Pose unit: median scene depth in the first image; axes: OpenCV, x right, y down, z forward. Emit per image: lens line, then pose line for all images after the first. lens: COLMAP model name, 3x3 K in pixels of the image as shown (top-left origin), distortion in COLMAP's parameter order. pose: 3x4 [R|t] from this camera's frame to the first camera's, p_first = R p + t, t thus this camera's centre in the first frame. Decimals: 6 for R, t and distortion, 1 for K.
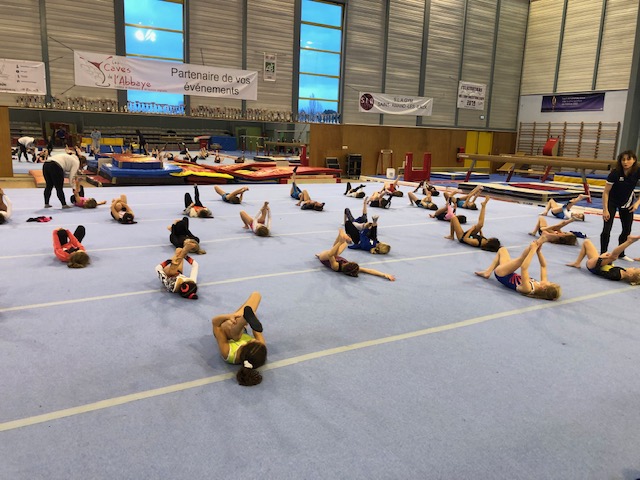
lens RADIAL K [[527.3, 0, 315.8], [0, 527.3, 241.1], [0, 0, 1]] dist [0.042565, -0.038452]
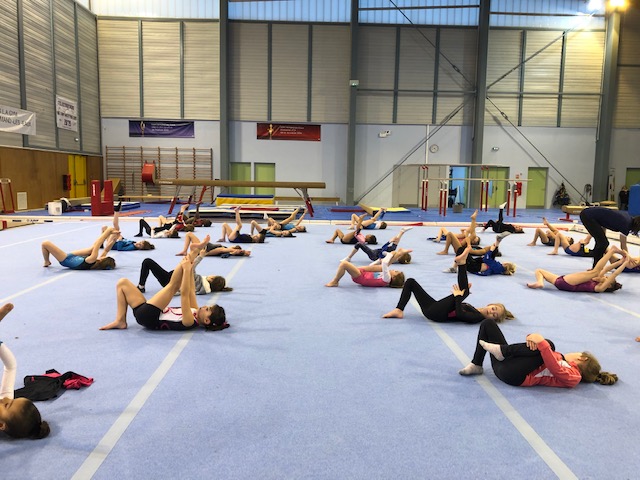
lens RADIAL K [[527.3, 0, 319.4], [0, 527.3, 235.9], [0, 0, 1]] dist [0.042565, -0.038452]
pose [[0.510074, -0.122015, 0.851432, -0.267517], [0.168121, 0.984937, 0.040429, -0.050917], [-0.843540, 0.122522, 0.522904, 0.252588]]
